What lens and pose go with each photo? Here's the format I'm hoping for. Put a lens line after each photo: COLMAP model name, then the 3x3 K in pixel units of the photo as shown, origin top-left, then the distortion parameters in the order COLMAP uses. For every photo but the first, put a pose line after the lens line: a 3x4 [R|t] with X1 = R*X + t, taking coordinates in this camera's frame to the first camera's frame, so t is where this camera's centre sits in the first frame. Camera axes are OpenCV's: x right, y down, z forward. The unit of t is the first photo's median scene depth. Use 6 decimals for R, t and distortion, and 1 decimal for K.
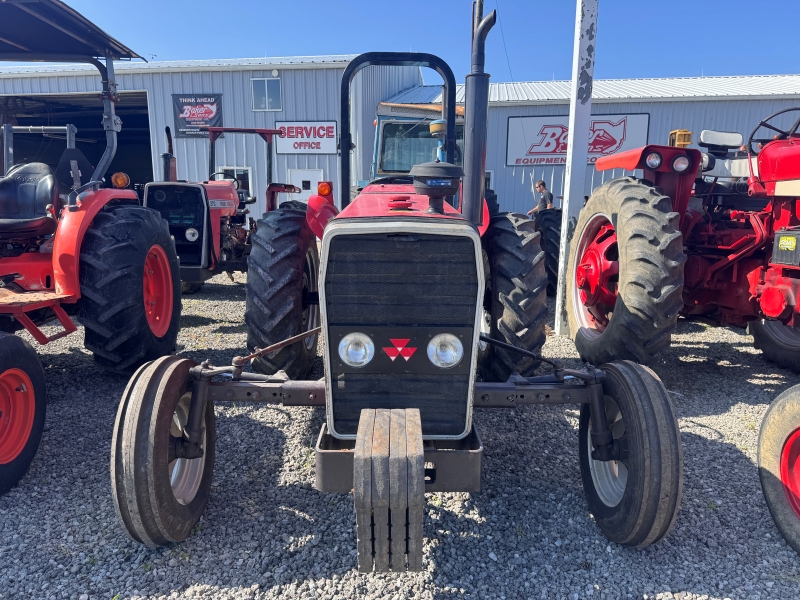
lens RADIAL K [[558.6, 0, 404.4], [0, 558.6, 306.3], [0, 0, 1]] dist [0.018639, -0.002856]
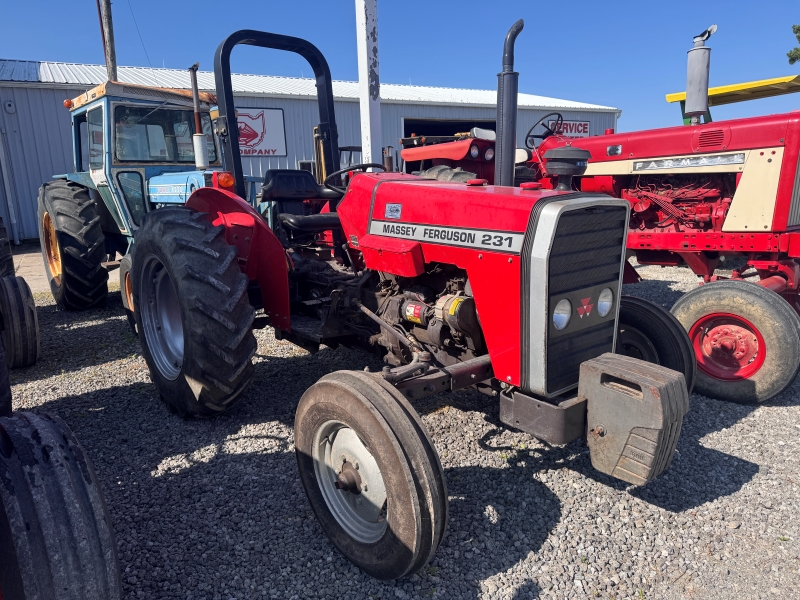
lens RADIAL K [[552.2, 0, 402.3], [0, 552.2, 304.0], [0, 0, 1]] dist [0.067789, -0.096774]
pose [[0.764755, -0.166543, 0.622425, -0.280322], [0.160161, 0.984833, 0.066727, -0.019059], [-0.624097, 0.048658, 0.779830, 0.089161]]
